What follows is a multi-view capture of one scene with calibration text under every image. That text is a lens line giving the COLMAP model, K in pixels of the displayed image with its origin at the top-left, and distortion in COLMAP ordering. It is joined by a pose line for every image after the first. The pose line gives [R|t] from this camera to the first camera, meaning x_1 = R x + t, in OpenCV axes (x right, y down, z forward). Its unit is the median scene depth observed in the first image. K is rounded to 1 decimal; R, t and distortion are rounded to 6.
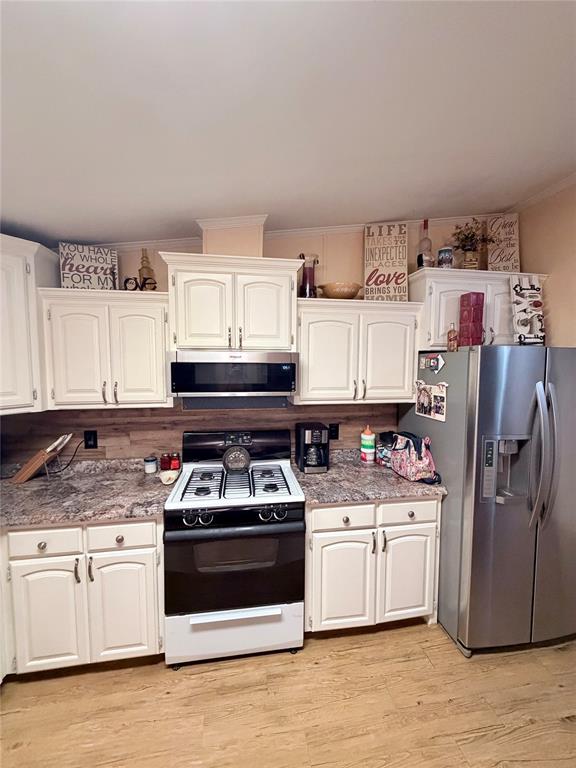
lens RADIAL K [[305.9, 0, 286.3], [0, 305.9, 384.2], [0, 0, 1]] dist [-0.003595, -0.000073]
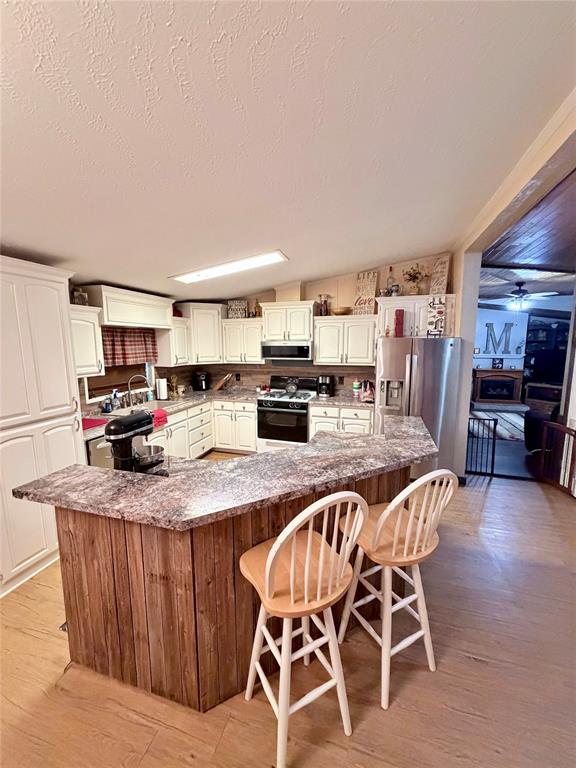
lens RADIAL K [[305.9, 0, 286.2], [0, 305.9, 386.8], [0, 0, 1]] dist [-0.003595, -0.000073]
pose [[0.894239, 0.055251, -0.444167, 0.886648], [-0.021446, 0.996501, 0.080781, 0.054237], [0.447076, -0.062712, 0.892295, -1.135864]]
